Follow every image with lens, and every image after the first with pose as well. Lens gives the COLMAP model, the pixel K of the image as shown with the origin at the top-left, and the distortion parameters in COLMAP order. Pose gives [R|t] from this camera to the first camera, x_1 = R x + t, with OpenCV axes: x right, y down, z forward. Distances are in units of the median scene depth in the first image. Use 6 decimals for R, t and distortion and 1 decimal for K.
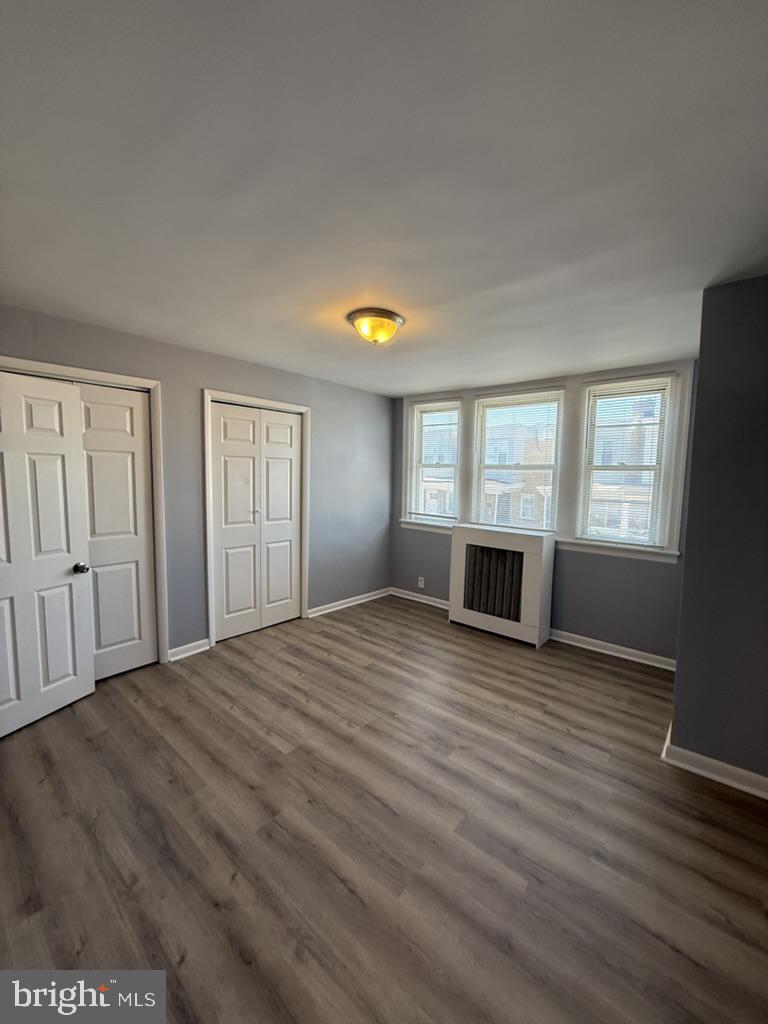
lens RADIAL K [[407.2, 0, 383.5], [0, 407.2, 510.9], [0, 0, 1]] dist [0.000324, 0.000243]
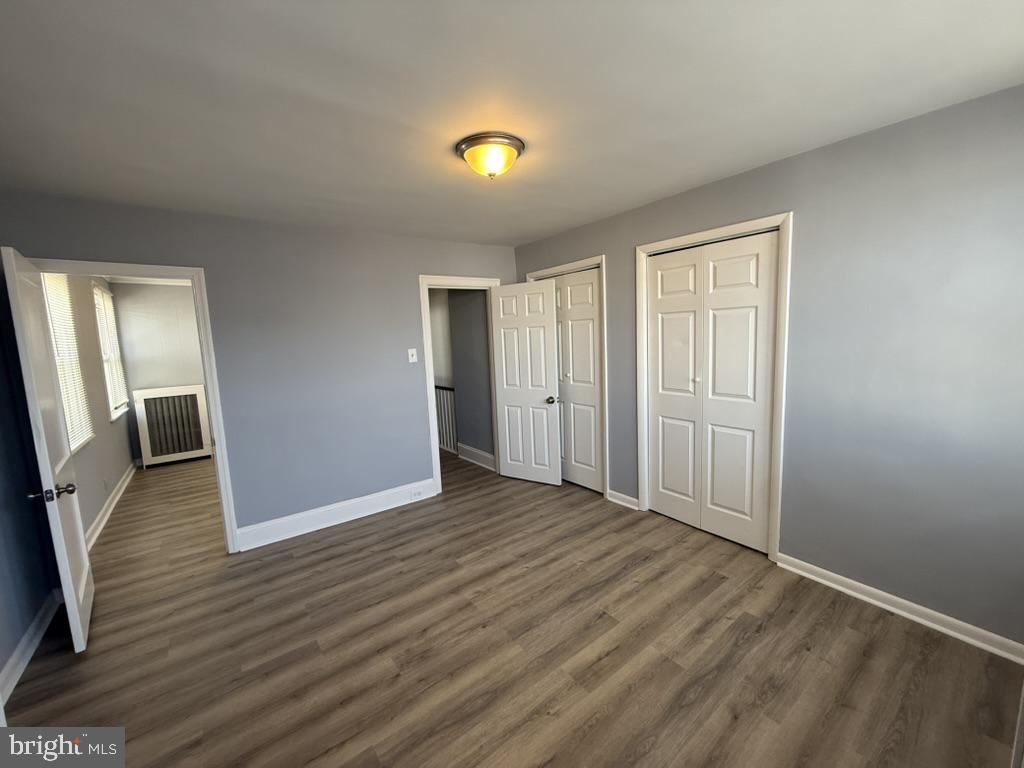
lens RADIAL K [[407.2, 0, 508.9], [0, 407.2, 381.9], [0, 0, 1]] dist [0.000324, 0.000243]
pose [[-0.213059, 0.108194, -0.971030, 0.633554], [-0.052726, 0.991128, 0.122002, -0.085542], [0.975616, 0.077192, -0.205464, 0.968273]]
